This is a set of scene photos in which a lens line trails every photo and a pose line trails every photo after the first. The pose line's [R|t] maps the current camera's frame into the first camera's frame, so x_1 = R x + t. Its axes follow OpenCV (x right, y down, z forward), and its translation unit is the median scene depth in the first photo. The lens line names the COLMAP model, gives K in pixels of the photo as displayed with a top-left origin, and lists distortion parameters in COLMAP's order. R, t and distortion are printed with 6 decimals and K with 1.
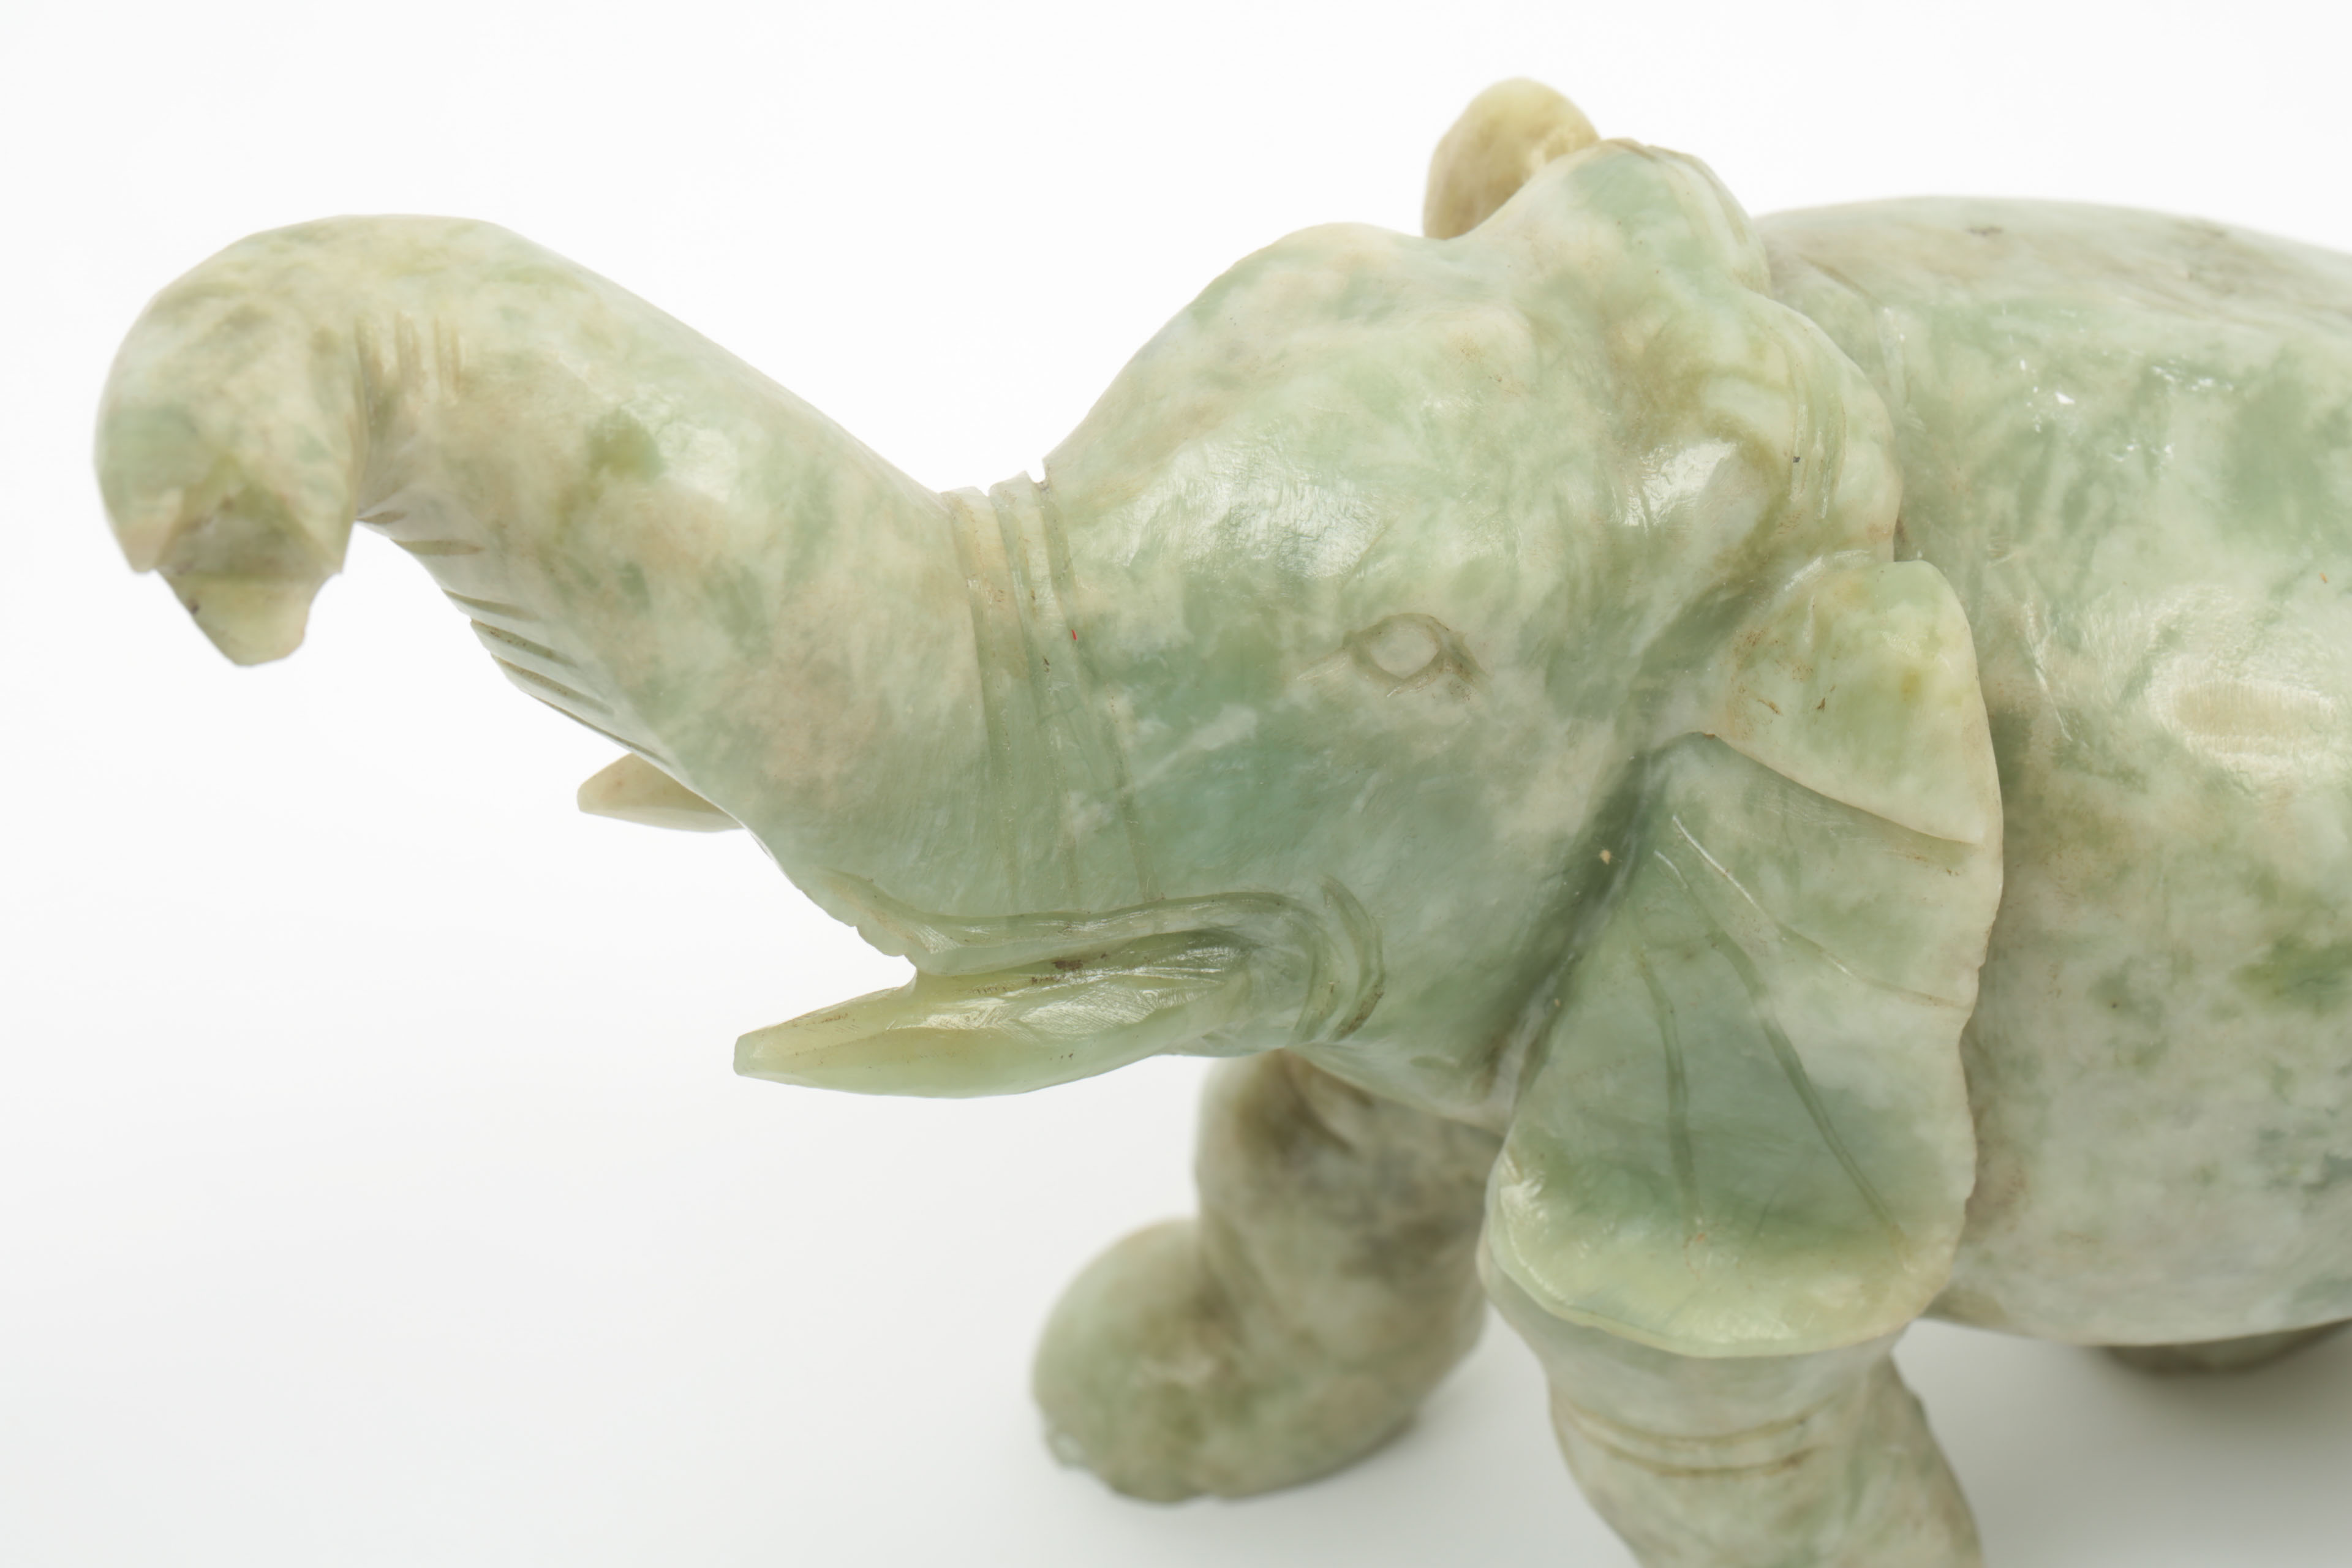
lens RADIAL K [[7877.0, 0, 1173.4], [0, 7877.0, 779.3], [0, 0, 1]] dist [0.095389, 0.000000]
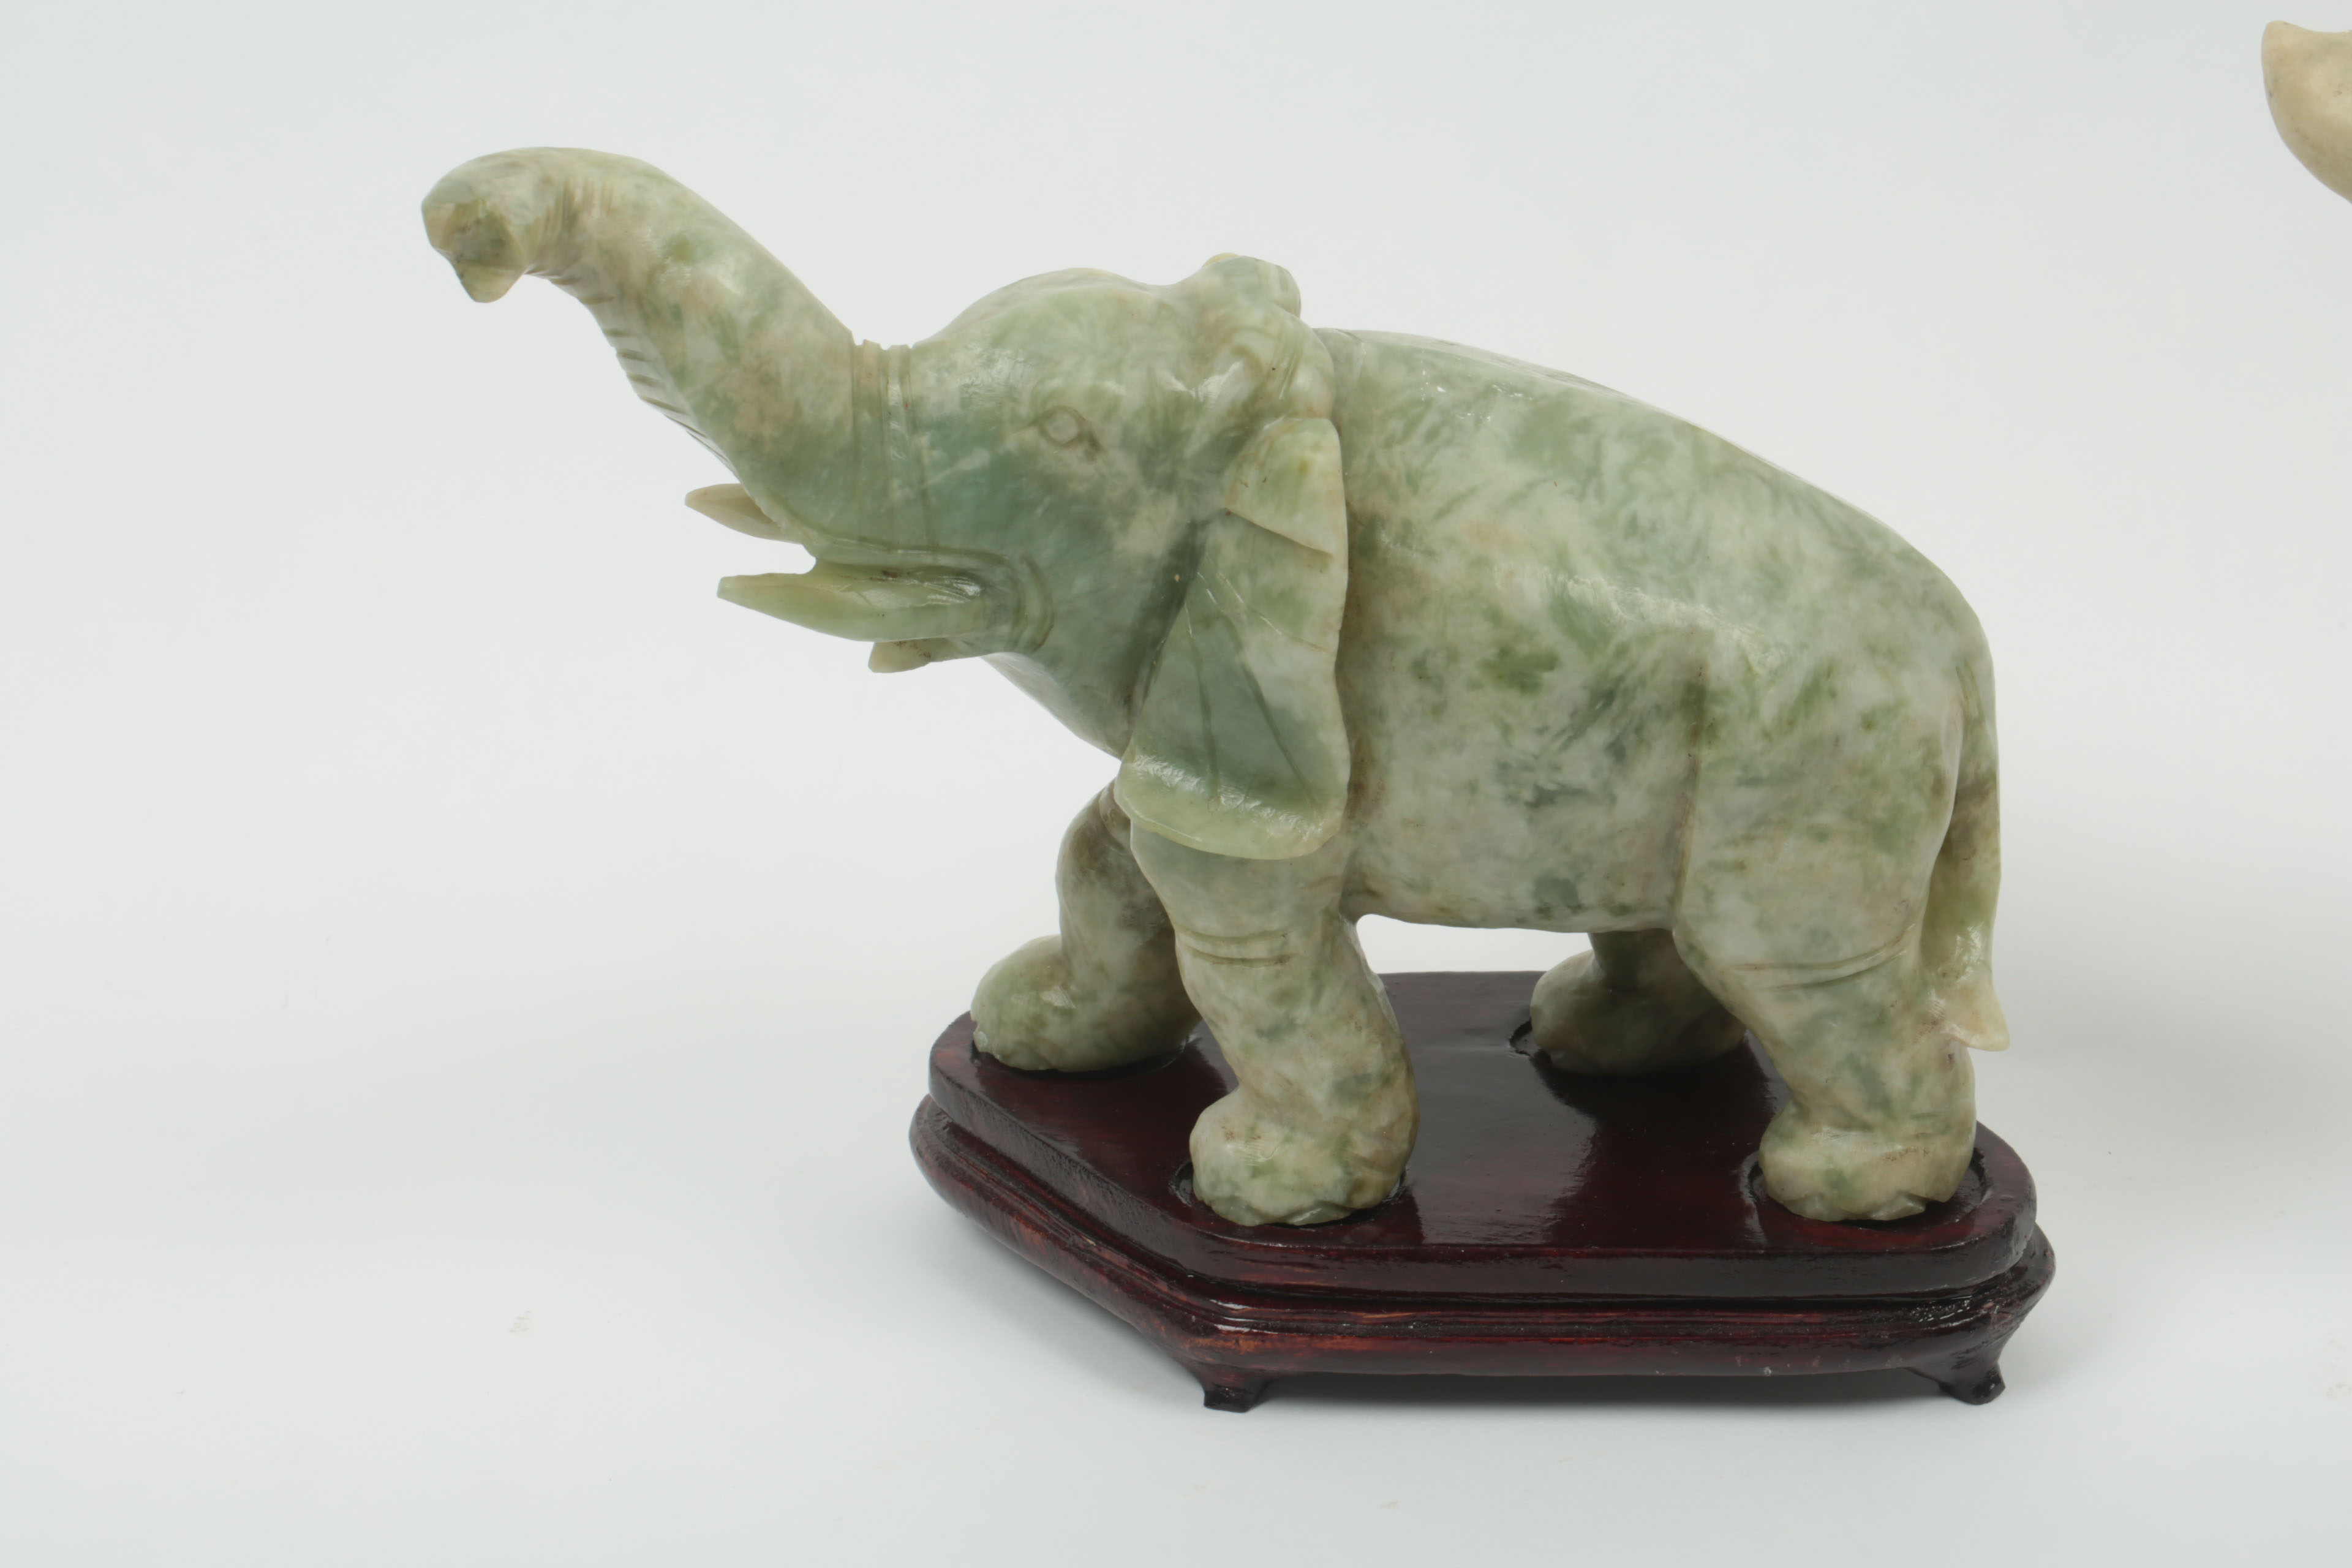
lens RADIAL K [[7877.0, 0, 1174.1], [0, 7877.0, 796.6], [0, 0, 1]] dist [0.095389, 0.000000]
pose [[0.969503, 0.089345, -0.228212, 0.526347], [-0.150592, 0.951827, -0.267110, 0.609468], [0.193354, 0.293331, 0.936254, -0.873539]]
